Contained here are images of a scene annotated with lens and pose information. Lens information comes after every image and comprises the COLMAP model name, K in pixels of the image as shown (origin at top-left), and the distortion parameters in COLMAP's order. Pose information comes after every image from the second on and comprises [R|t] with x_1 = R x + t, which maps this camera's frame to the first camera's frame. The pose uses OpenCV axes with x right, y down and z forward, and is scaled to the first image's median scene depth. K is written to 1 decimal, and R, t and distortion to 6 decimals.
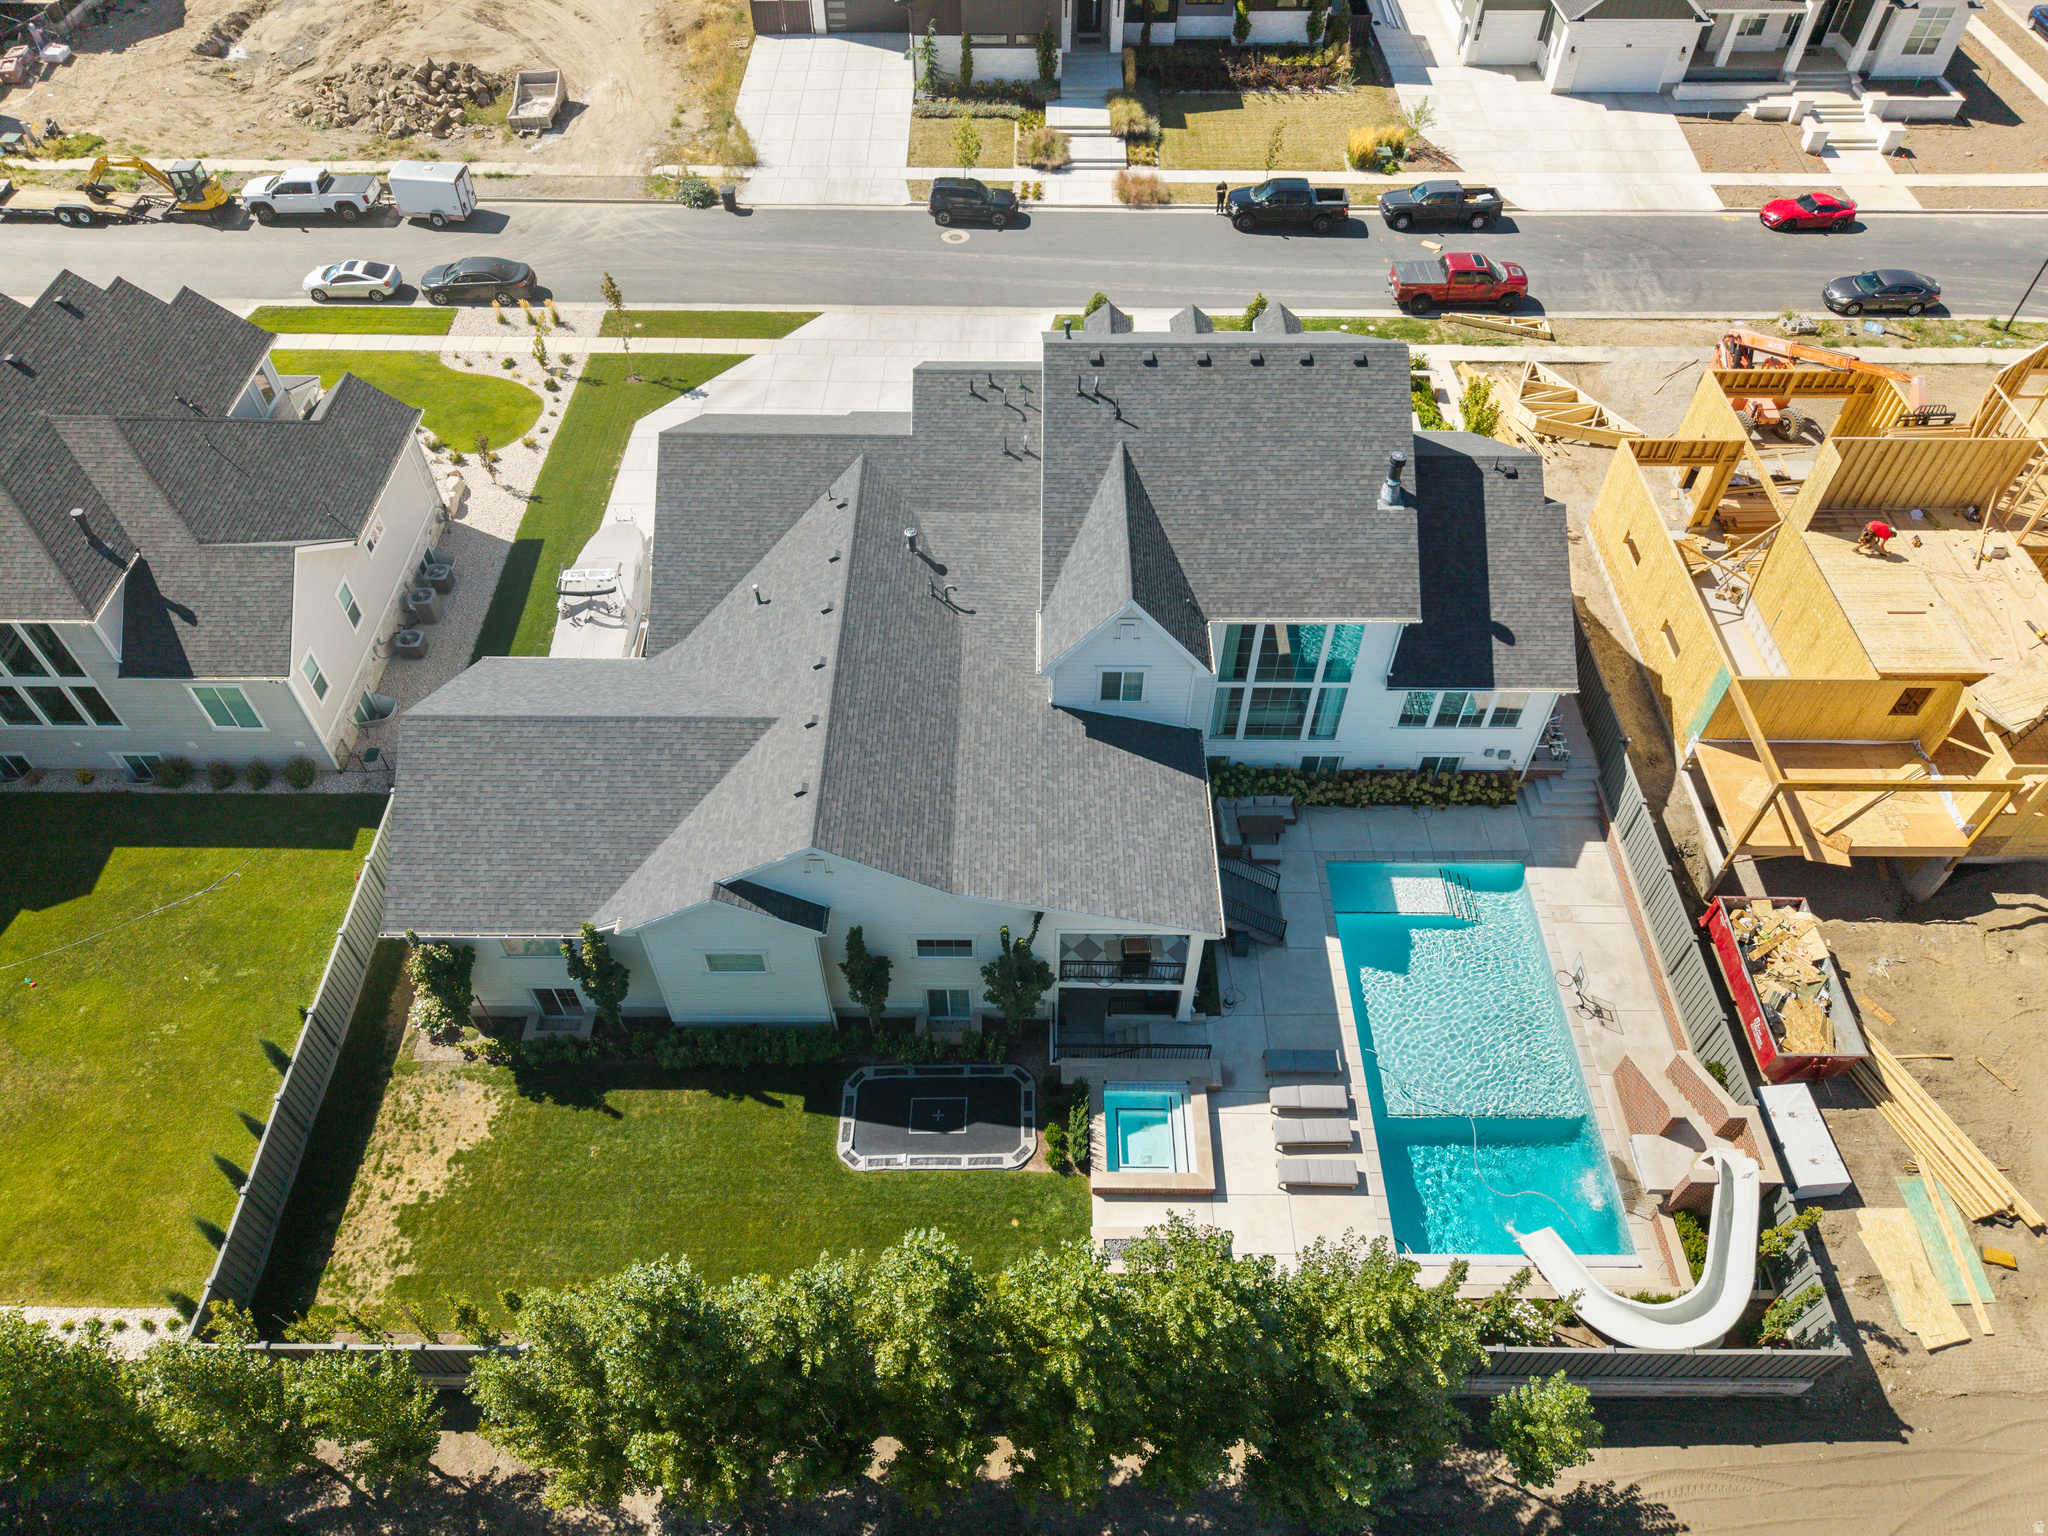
lens RADIAL K [[1366.9, 0, 1021.6], [0, 1366.9, 759.2], [0, 0, 1]] dist [0.018808, -0.018377]
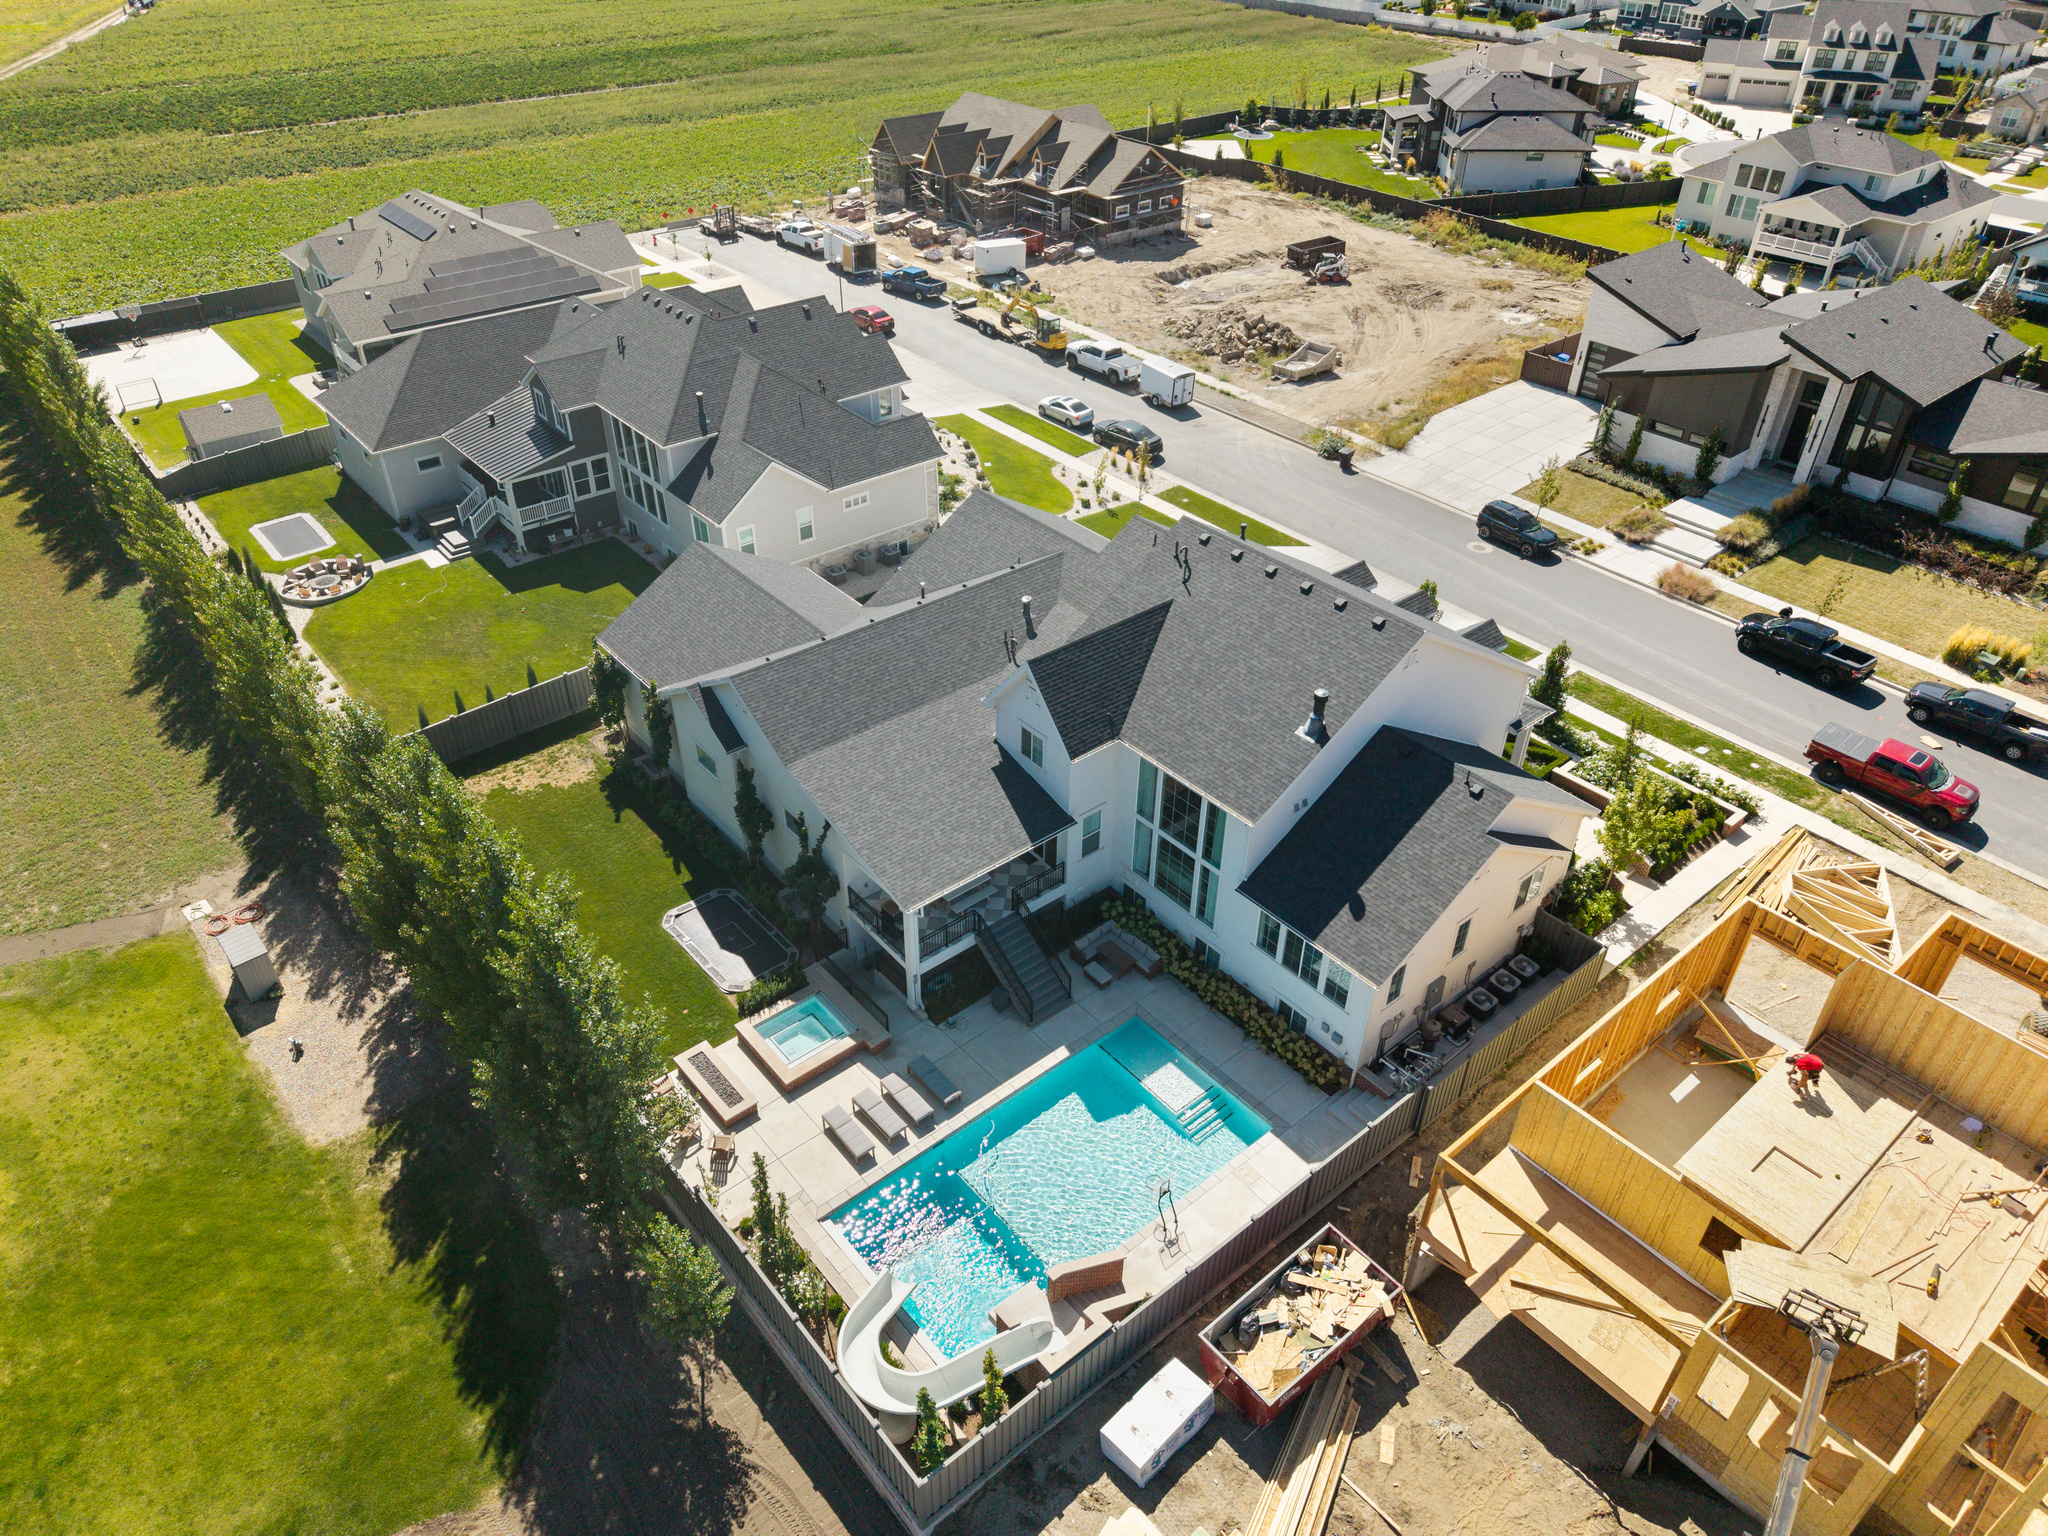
lens RADIAL K [[1366.9, 0, 1022.9], [0, 1366.9, 765.4], [0, 0, 1]] dist [0.018808, -0.018377]
pose [[0.643259, 0.452104, -0.617916, 0.743327], [-0.585669, 0.810377, -0.016771, -0.013847], [0.493163, 0.372682, 0.786065, 0.041565]]
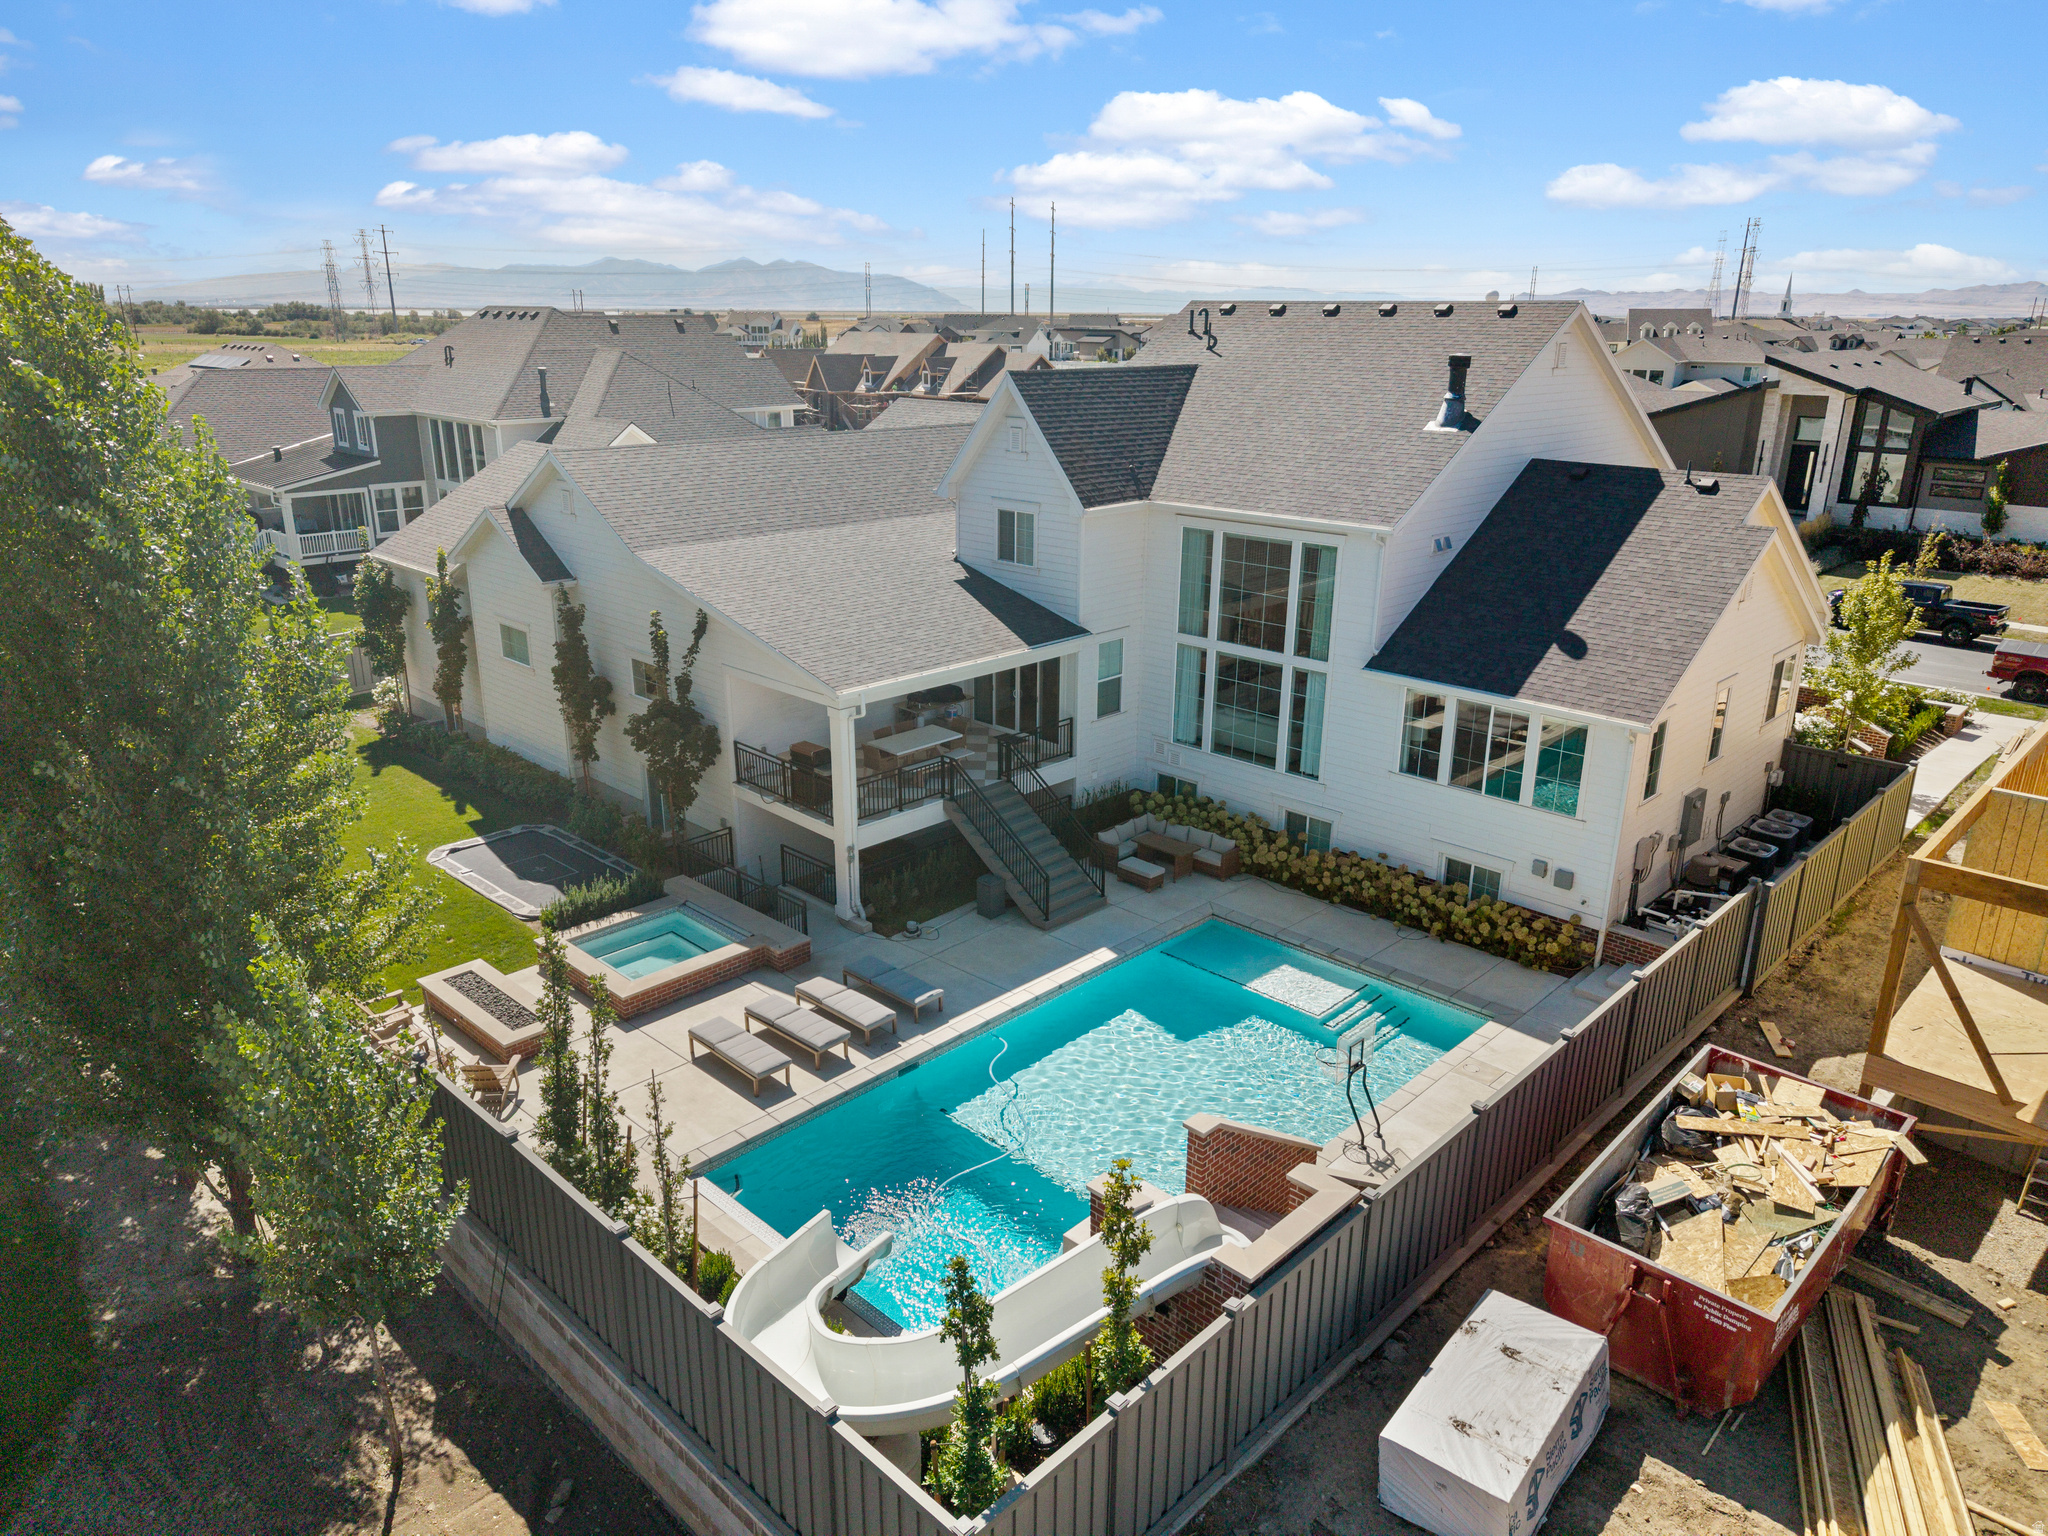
lens RADIAL K [[1366.9, 0, 1024.9], [0, 1366.9, 766.0], [0, 0, 1]] dist [0.018808, -0.018377]
pose [[0.718911, 0.223735, -0.658110, 0.576626], [-0.532386, 0.785962, -0.314371, 0.274293], [0.446914, 0.576374, 0.684150, 0.472471]]
